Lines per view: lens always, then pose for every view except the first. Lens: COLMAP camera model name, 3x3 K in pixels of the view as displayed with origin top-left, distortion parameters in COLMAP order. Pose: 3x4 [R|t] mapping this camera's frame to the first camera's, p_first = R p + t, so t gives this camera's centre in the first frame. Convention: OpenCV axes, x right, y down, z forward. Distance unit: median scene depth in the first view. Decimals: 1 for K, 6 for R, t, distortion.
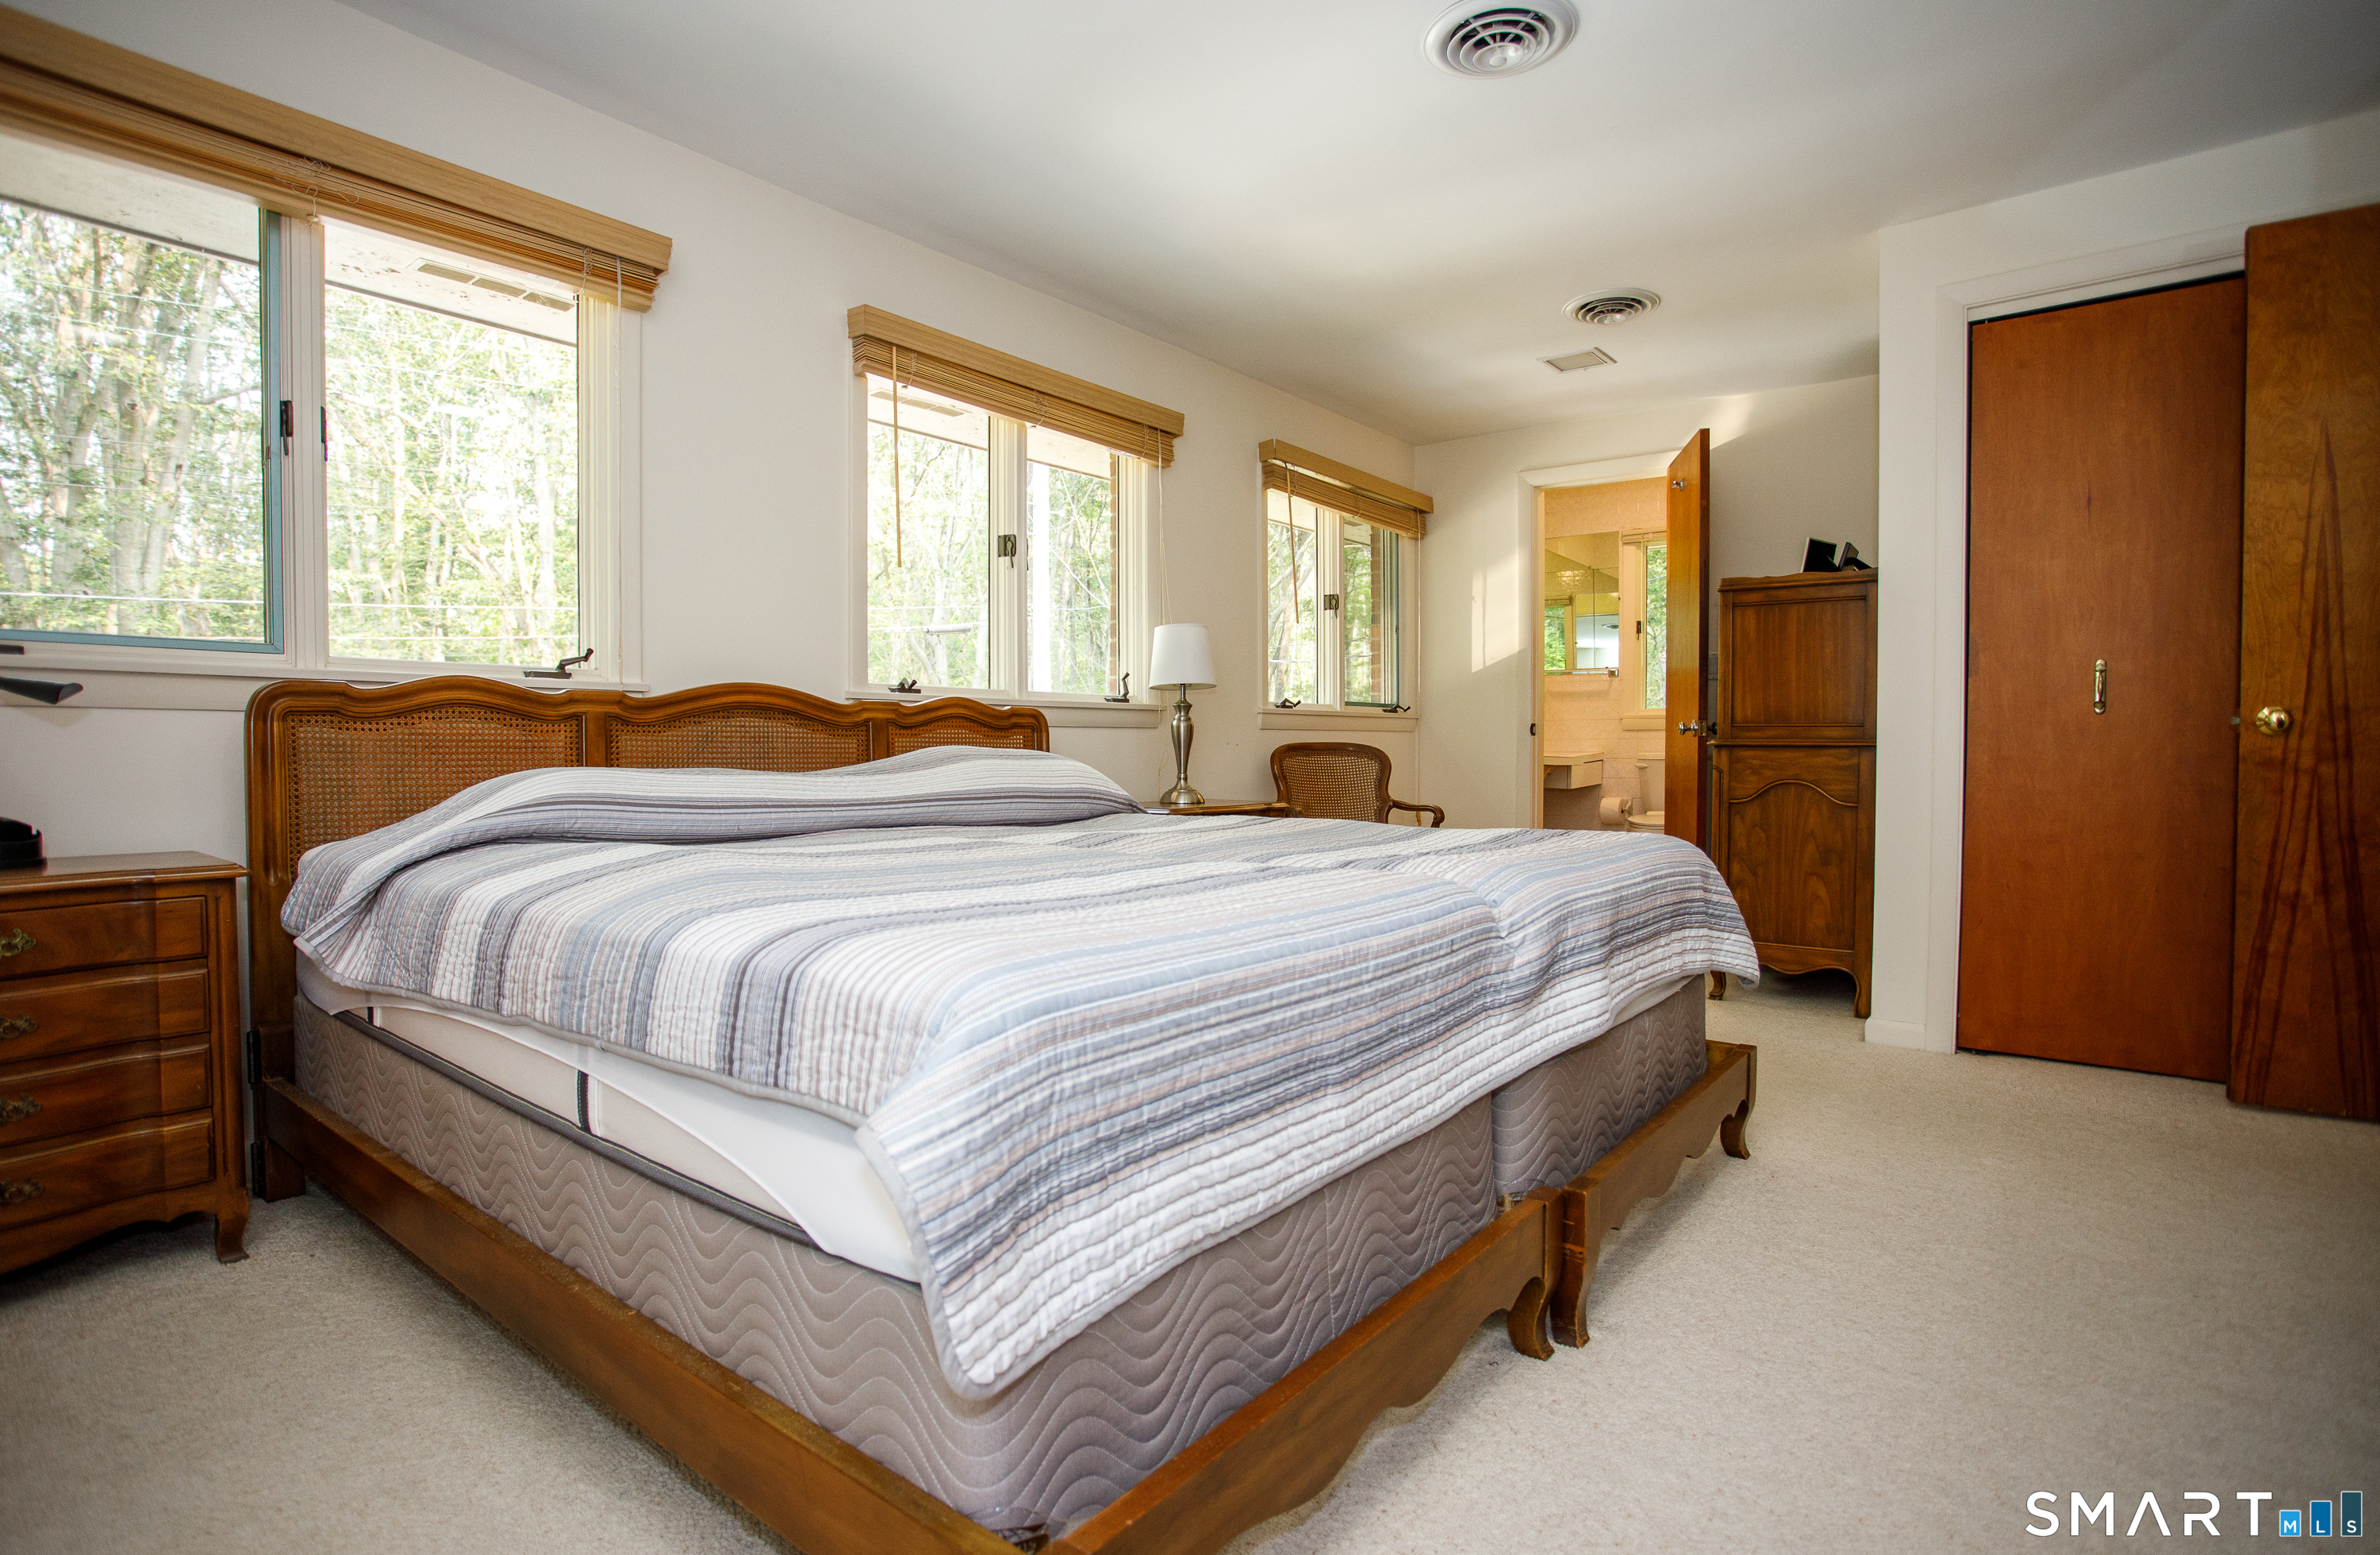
lens RADIAL K [[1171.7, 0, 1178.6], [0, 1171.7, 775.2], [0, 0, 1]] dist [-0.045529, 0.008934]
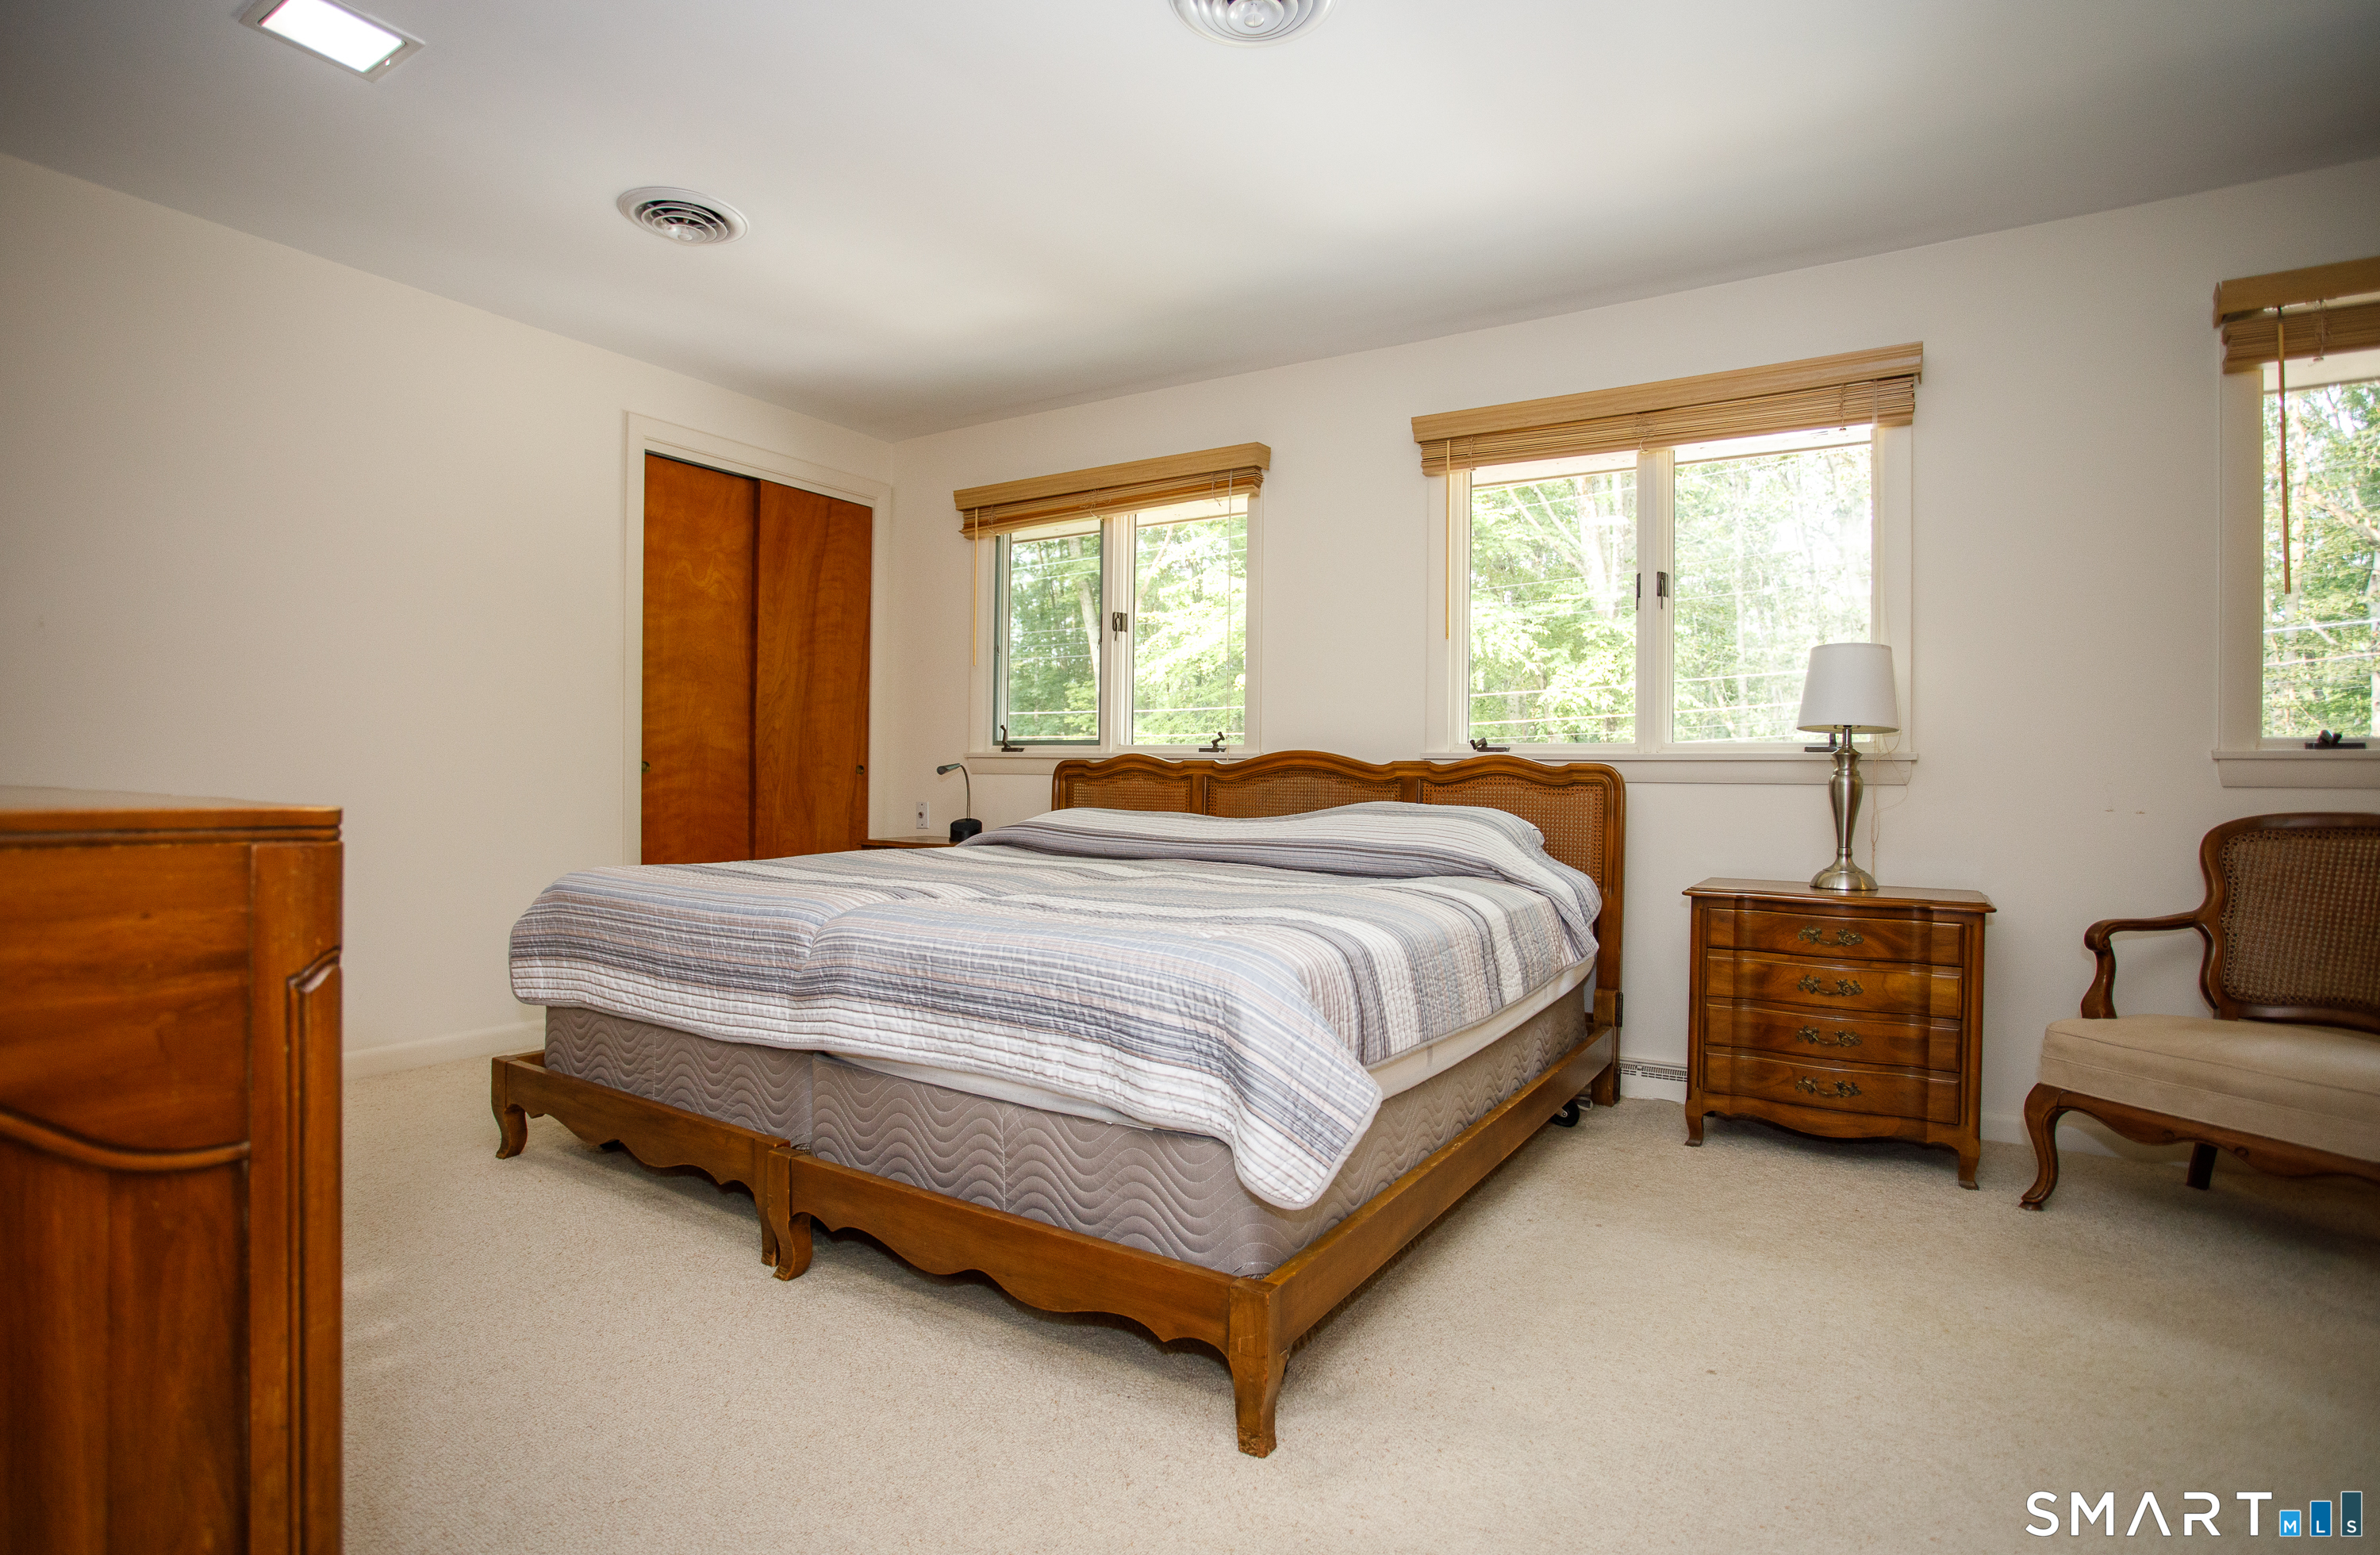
lens RADIAL K [[1171.7, 0, 1184.9], [0, 1171.7, 770.9], [0, 0, 1]] dist [-0.045529, 0.008934]
pose [[0.134743, -0.008776, -0.990842, 0.749796], [-0.039933, 0.999100, -0.014279, -0.025950], [0.990076, 0.041491, 0.134271, 0.563798]]
